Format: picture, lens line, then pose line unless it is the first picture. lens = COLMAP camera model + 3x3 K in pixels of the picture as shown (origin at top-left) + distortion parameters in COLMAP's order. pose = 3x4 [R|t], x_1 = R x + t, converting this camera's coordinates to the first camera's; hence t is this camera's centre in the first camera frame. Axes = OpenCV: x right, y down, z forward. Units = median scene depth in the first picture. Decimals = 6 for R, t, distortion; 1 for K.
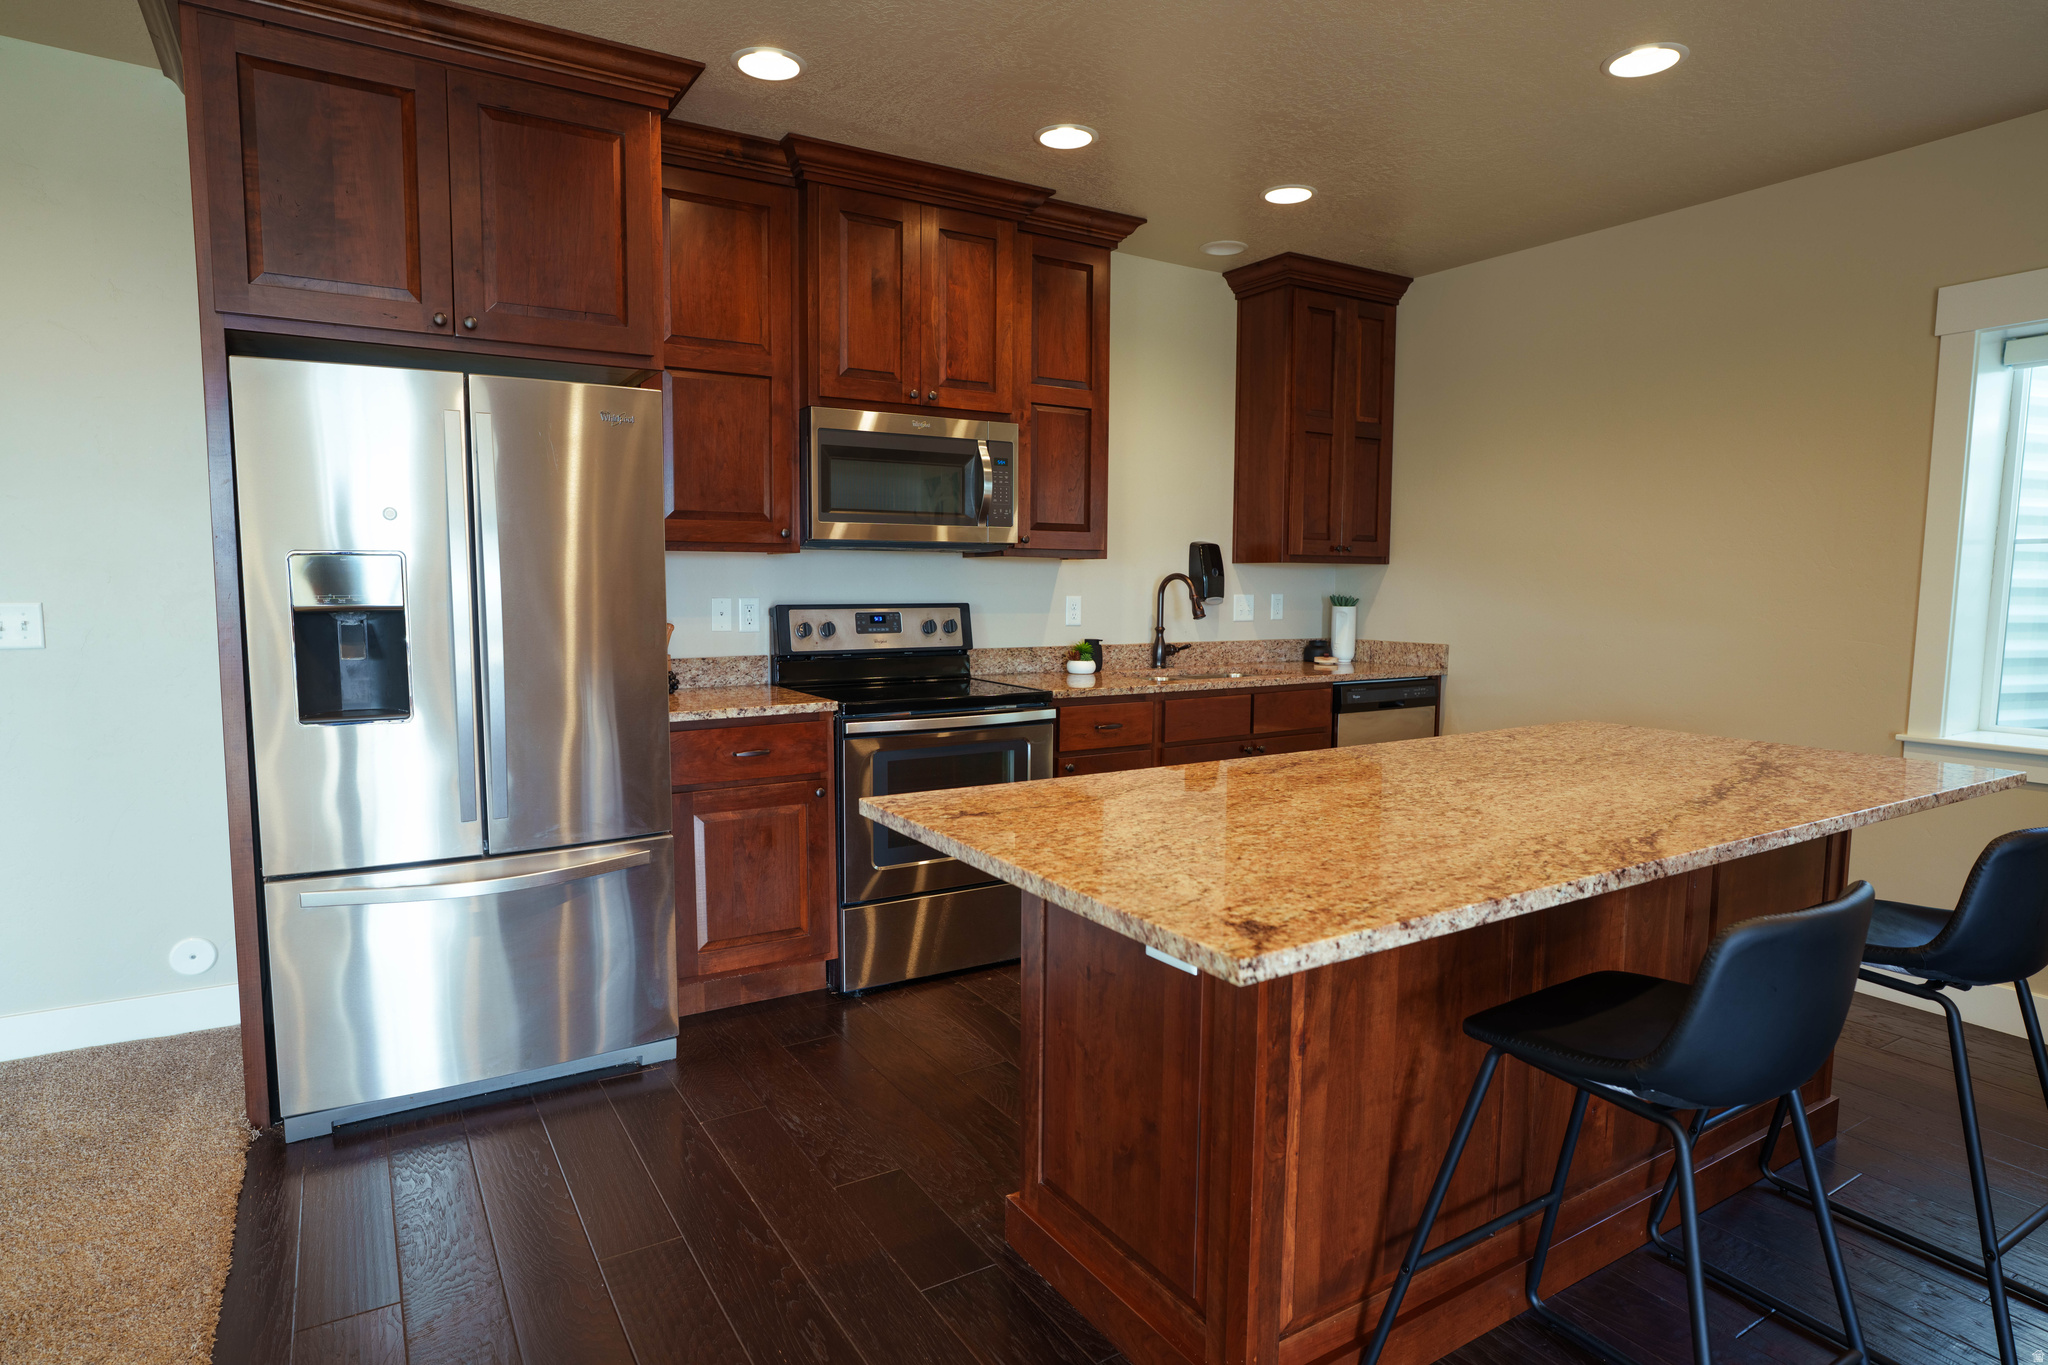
lens RADIAL K [[1116.3, 0, 1016.7], [0, 1116.3, 679.3], [0, 0, 1]] dist [-0.046685, 0.031032]
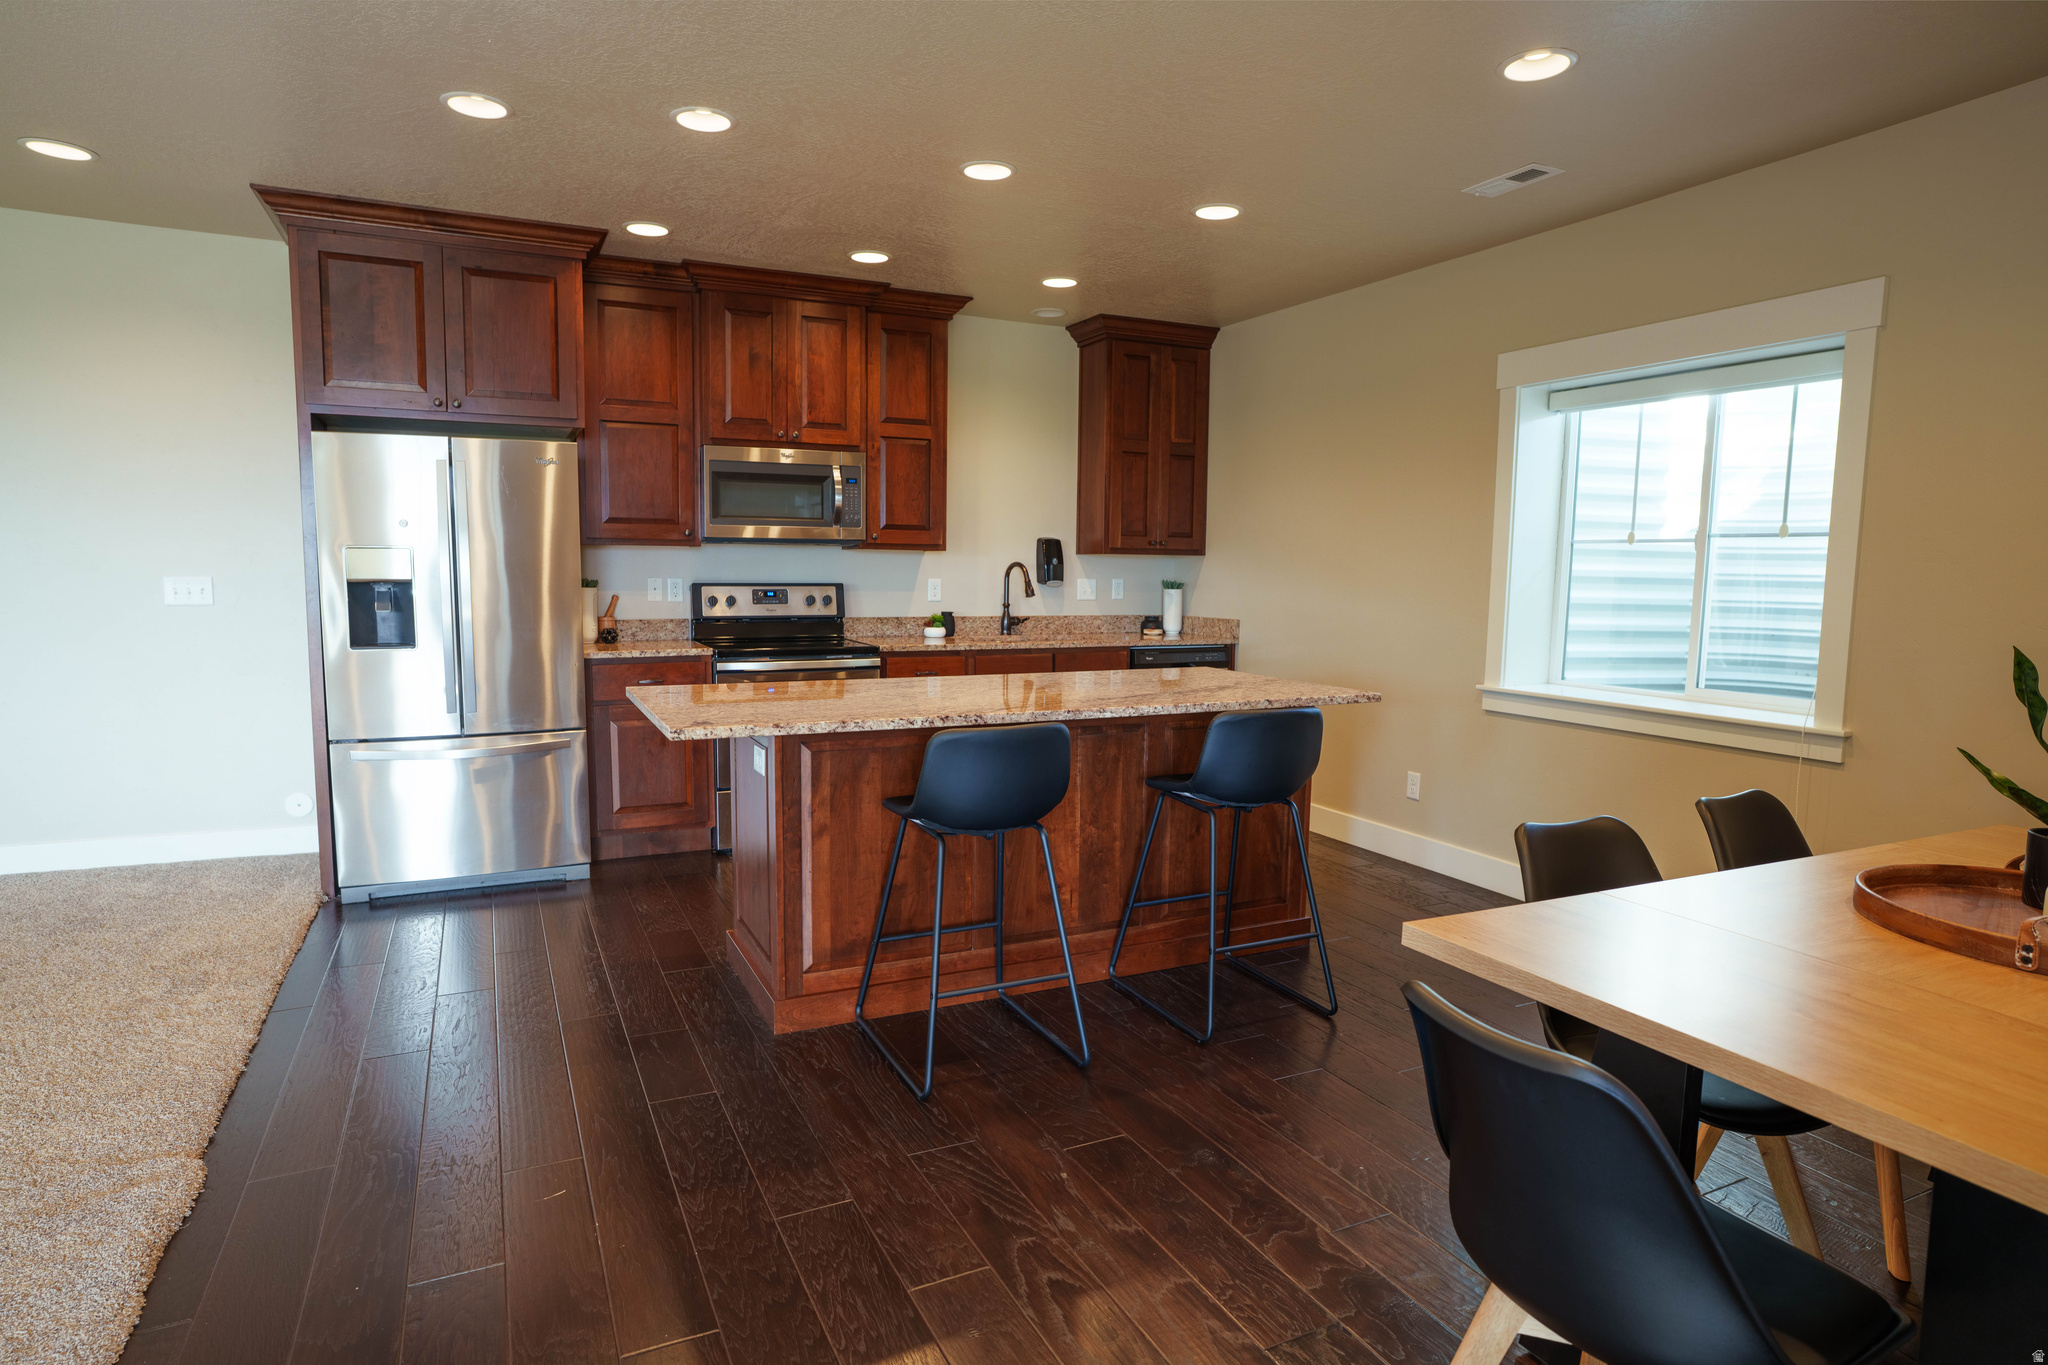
lens RADIAL K [[1116.3, 0, 1017.4], [0, 1116.3, 679.7], [0, 0, 1]] dist [-0.046685, 0.031032]
pose [[0.994396, 0.016858, -0.104367, 0.381583], [-0.015713, 0.999807, 0.011782, 0.036625], [0.104545, -0.010076, 0.994469, -0.401698]]
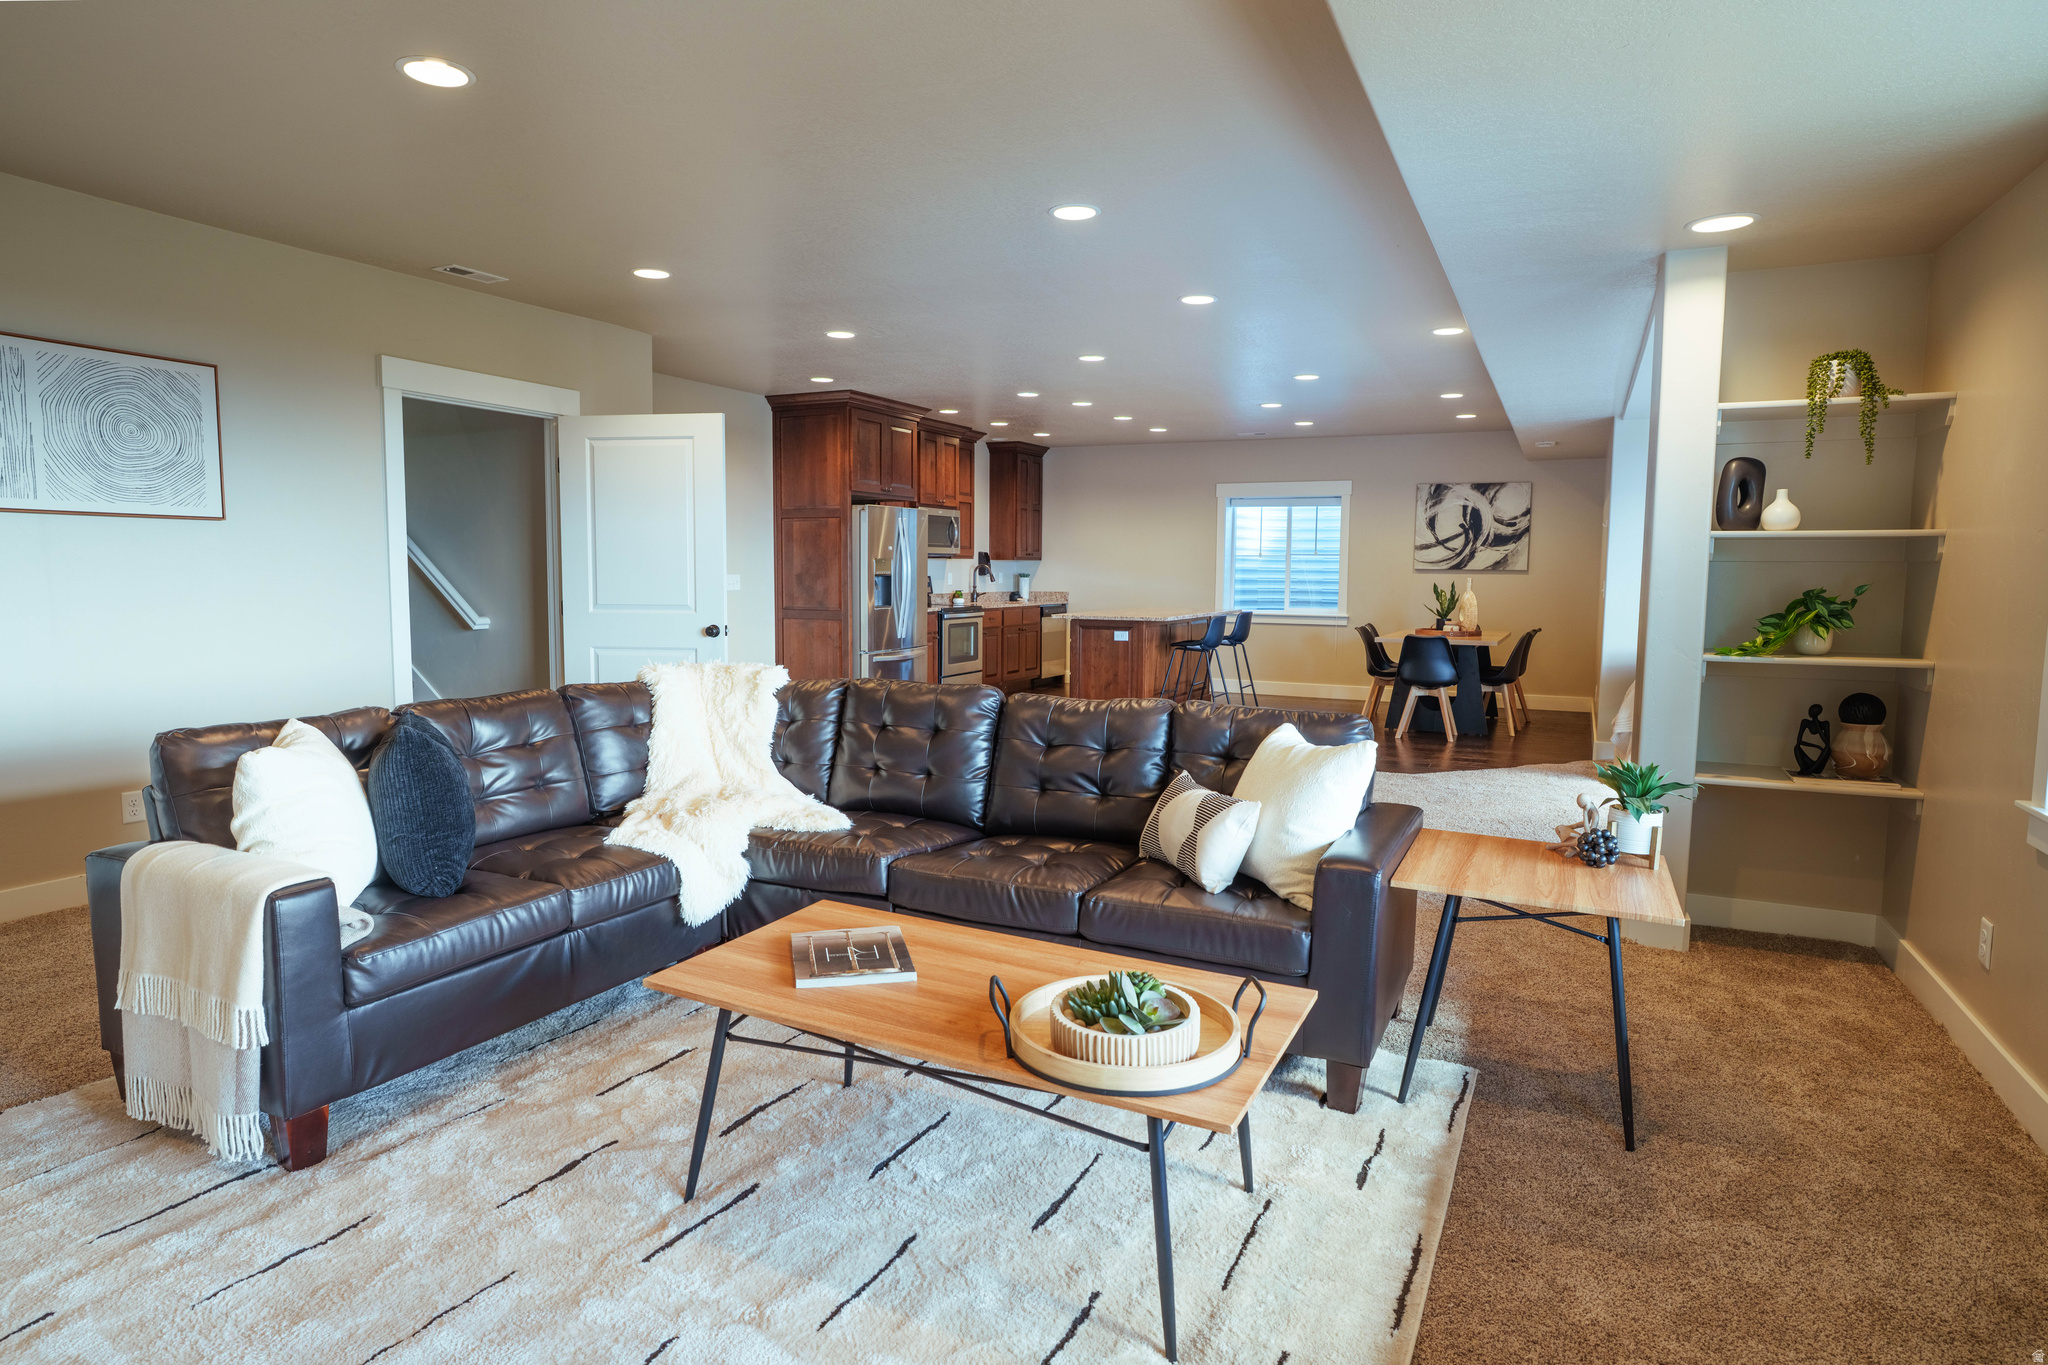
lens RADIAL K [[1116.3, 0, 1020.1], [0, 1116.3, 698.8], [0, 0, 1]] dist [-0.046685, 0.031032]
pose [[0.850056, -0.064797, 0.522692, -1.526407], [0.047533, 0.997792, 0.046391, 0.130081], [-0.524544, -0.014590, 0.851259, -1.634990]]
